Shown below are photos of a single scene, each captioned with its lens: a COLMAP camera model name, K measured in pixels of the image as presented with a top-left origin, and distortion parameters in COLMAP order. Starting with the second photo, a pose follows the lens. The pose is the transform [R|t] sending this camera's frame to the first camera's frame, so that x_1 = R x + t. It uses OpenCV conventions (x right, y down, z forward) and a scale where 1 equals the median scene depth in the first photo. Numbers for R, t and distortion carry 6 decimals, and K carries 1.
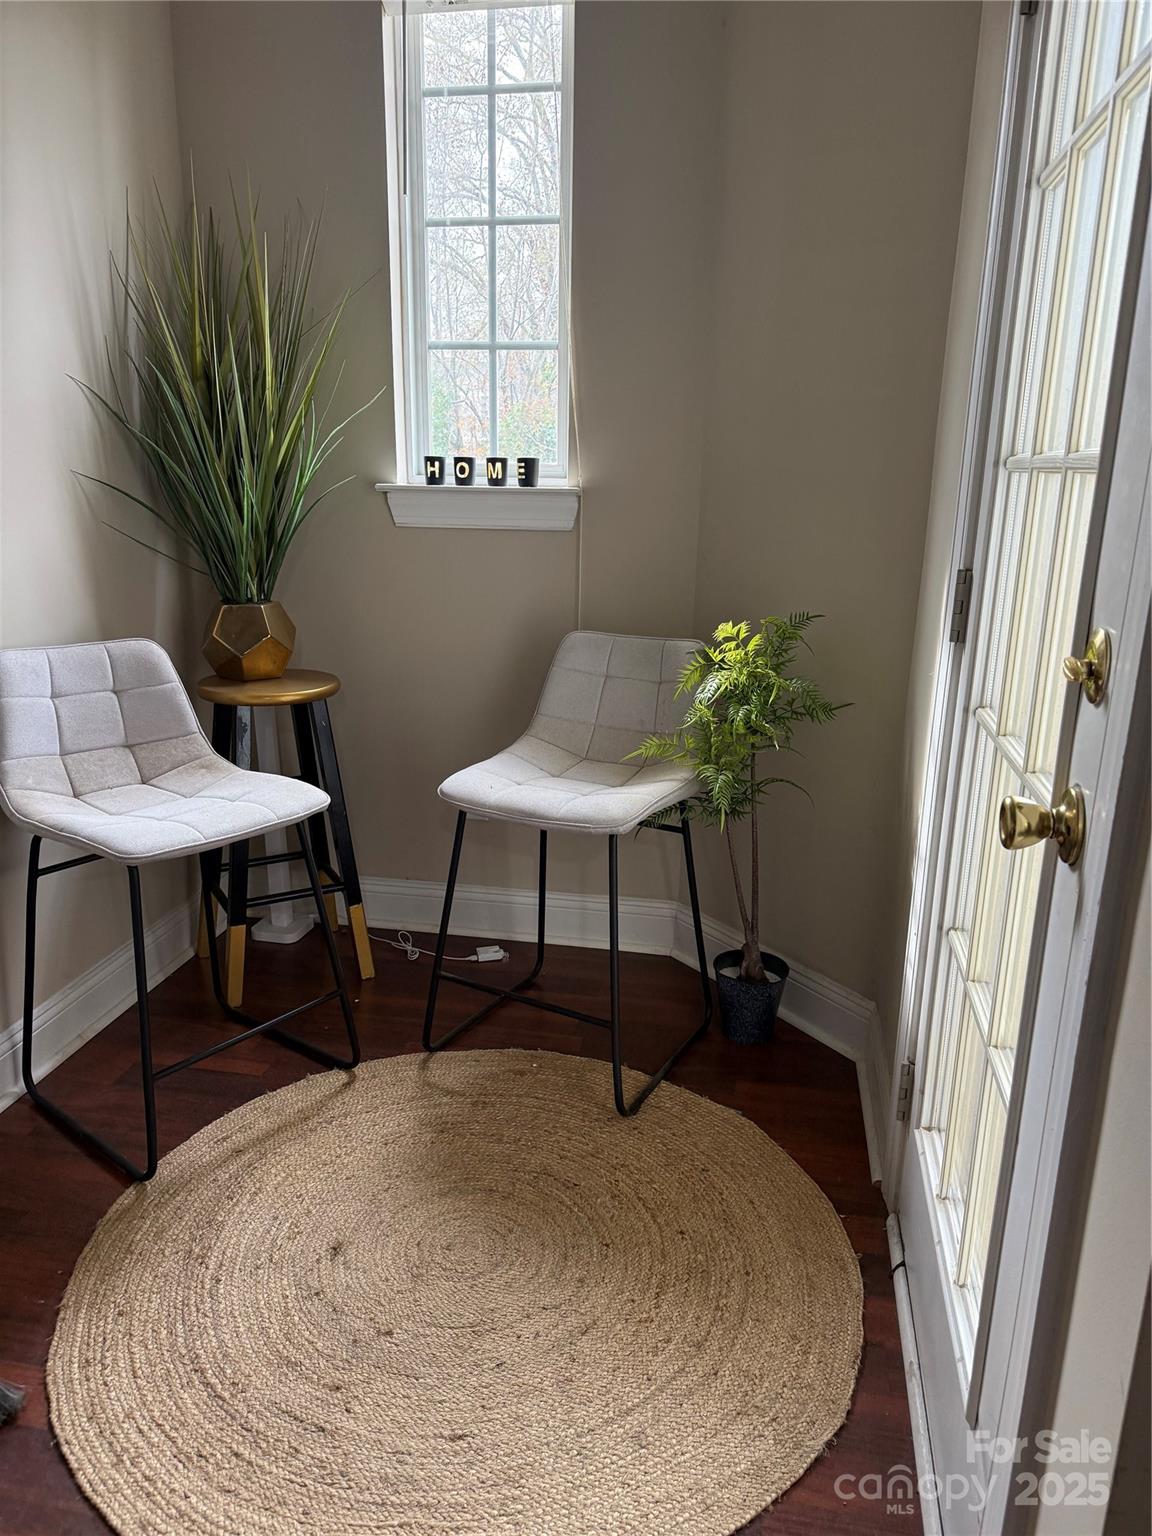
lens RADIAL K [[1068.8, 0, 595.3], [0, 1068.8, 787.9], [0, 0, 1]] dist [0.005062, -0.007054]
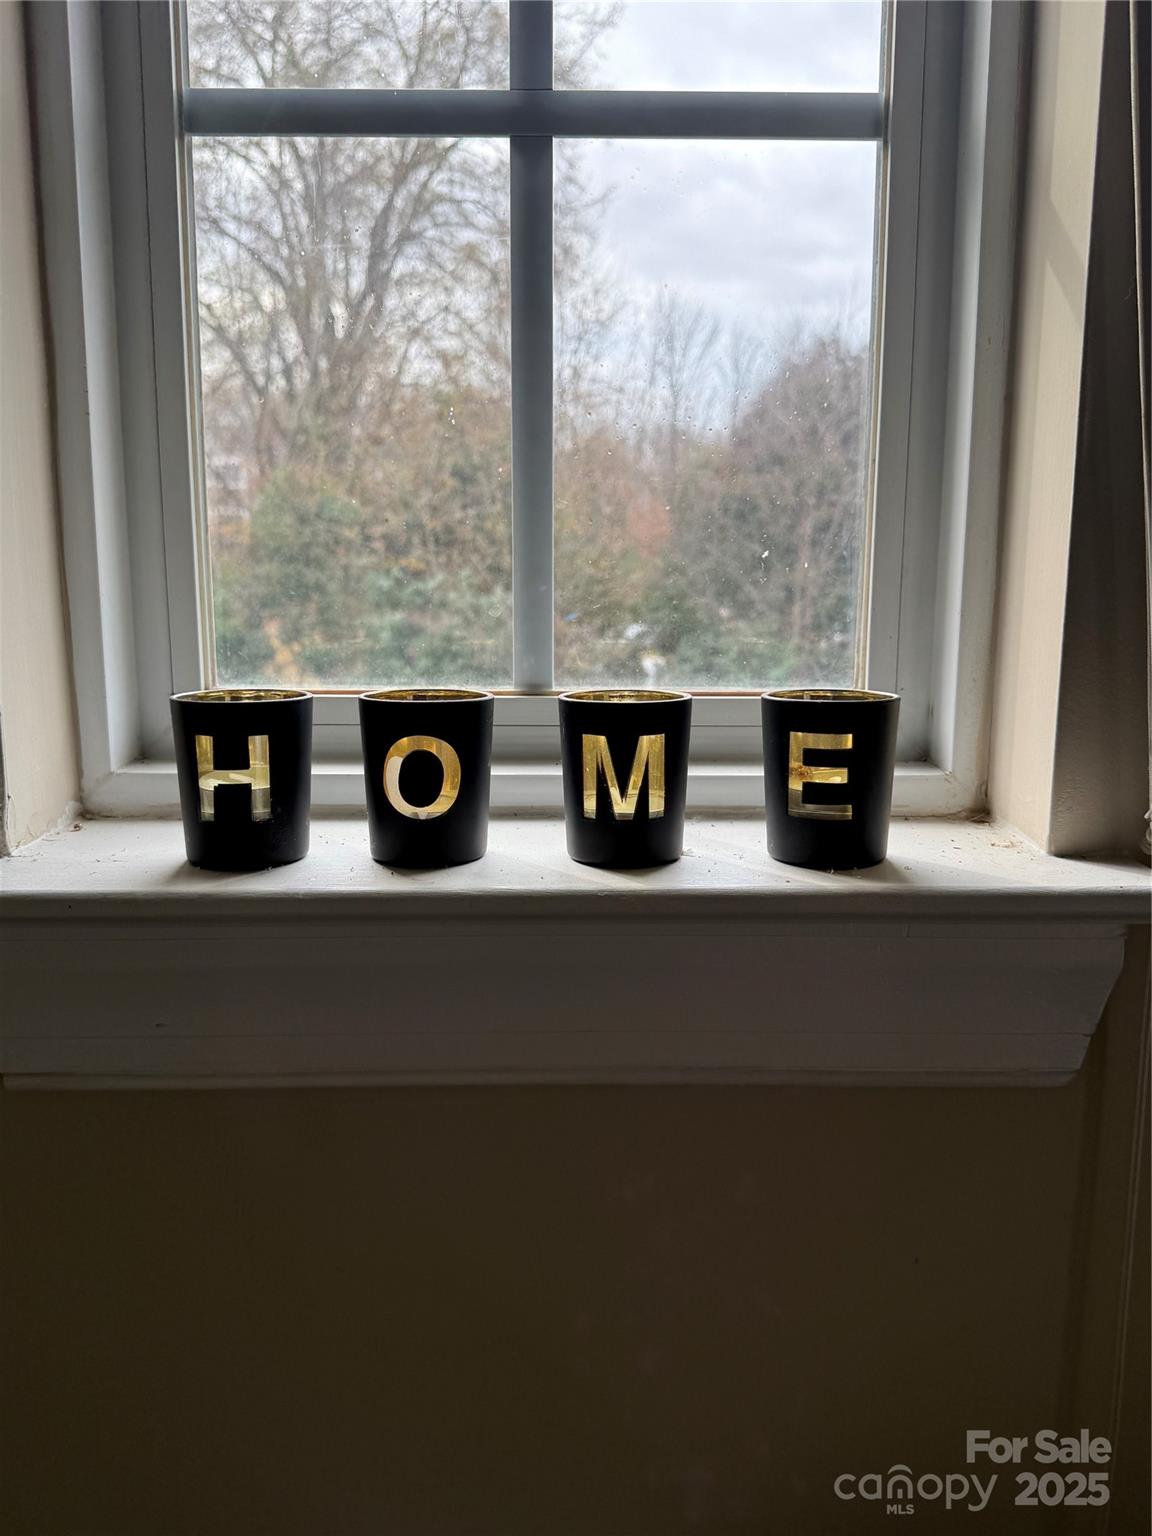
lens RADIAL K [[1195.5, 0, 600.9], [0, 1195.5, 733.1], [0, 0, 1]] dist [0.095923, -0.000693]
pose [[0.982875, -0.047263, 0.178108, -0.131033], [0.072410, 0.987859, -0.137447, -0.279570], [-0.169449, 0.147990, 0.974364, 0.822114]]
